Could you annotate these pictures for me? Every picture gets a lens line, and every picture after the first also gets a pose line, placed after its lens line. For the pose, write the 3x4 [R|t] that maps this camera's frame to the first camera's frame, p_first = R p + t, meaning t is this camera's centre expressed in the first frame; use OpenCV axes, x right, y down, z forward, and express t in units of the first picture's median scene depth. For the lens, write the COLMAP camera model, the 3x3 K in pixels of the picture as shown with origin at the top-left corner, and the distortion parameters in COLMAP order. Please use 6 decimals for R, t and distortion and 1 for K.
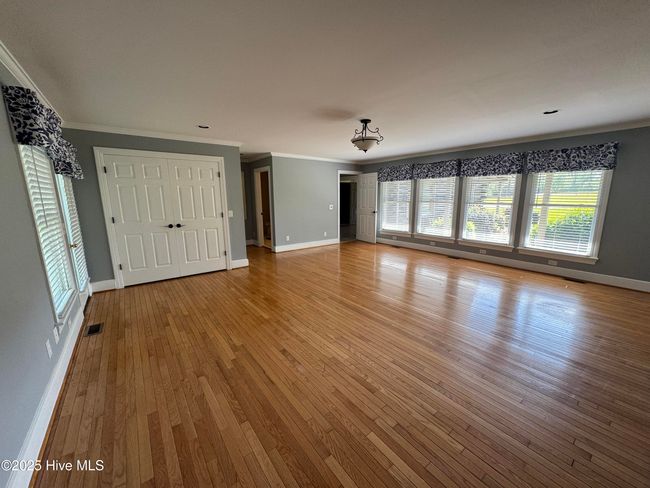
lens RADIAL K [[258.5, 0, 325.0], [0, 258.5, 244.0], [0, 0, 1]] dist [-0.001400, 0.000044]
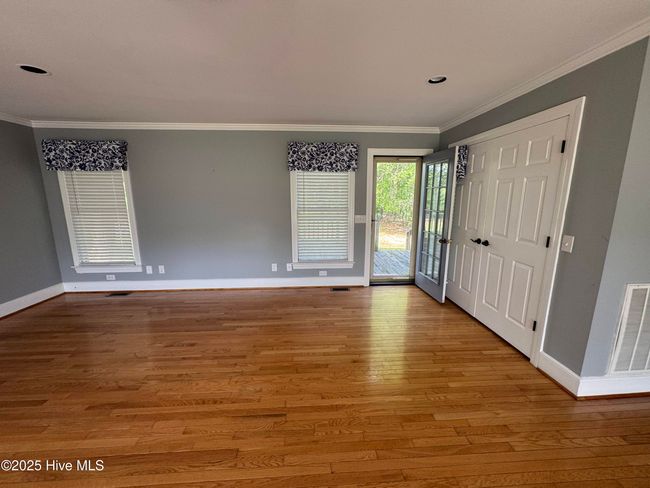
lens RADIAL K [[258.5, 0, 325.0], [0, 258.5, 244.0], [0, 0, 1]] dist [-0.001400, 0.000044]
pose [[-0.558512, 0.159999, -0.813920, 0.205078], [-0.147734, 0.946347, 0.287407, -0.225544], [0.816235, 0.280764, -0.504908, 1.160619]]
